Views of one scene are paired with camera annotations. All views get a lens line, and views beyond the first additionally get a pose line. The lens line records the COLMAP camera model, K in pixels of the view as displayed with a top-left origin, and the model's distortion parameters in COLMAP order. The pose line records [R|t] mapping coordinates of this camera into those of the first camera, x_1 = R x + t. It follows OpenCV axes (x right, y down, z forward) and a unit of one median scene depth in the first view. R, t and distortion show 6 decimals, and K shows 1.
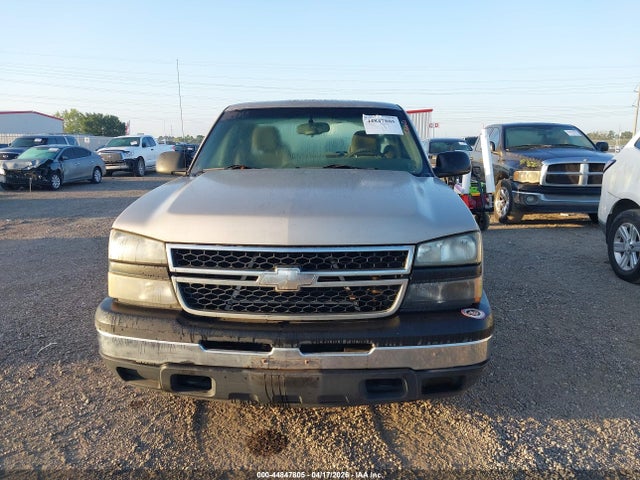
lens RADIAL K [[493.7, 0, 316.4], [0, 493.7, 236.7], [0, 0, 1]] dist [0.011797, -0.021046]
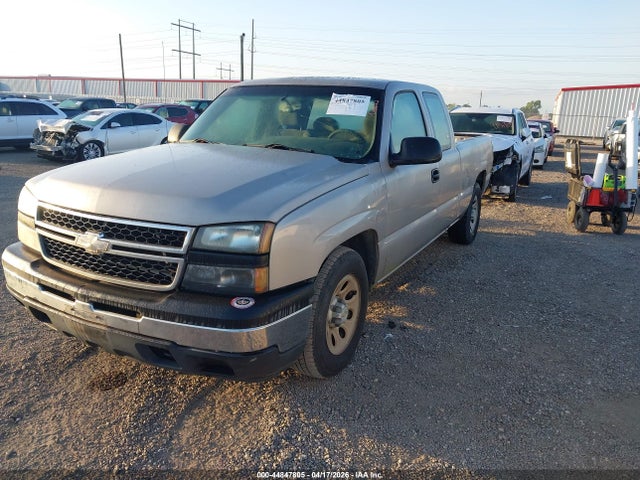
lens RADIAL K [[493.7, 0, 314.8], [0, 493.7, 239.2], [0, 0, 1]] dist [0.011797, -0.021046]
pose [[0.906931, 0.132095, -0.400034, 0.833070], [-0.107703, 0.990715, 0.082964, -0.069951], [0.407279, -0.032158, 0.912738, 0.159609]]
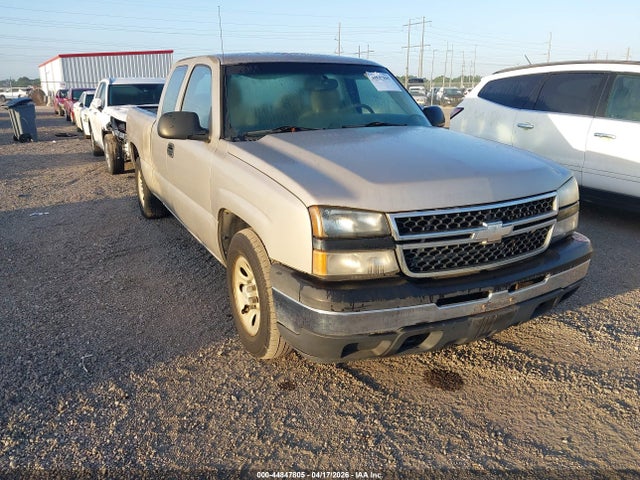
lens RADIAL K [[493.7, 0, 315.7], [0, 493.7, 237.7], [0, 0, 1]] dist [0.011797, -0.021046]
pose [[0.869977, -0.141026, 0.472496, -0.918010], [0.088073, 0.987262, 0.132504, -0.084523], [-0.485164, -0.073662, 0.871315, 0.199092]]
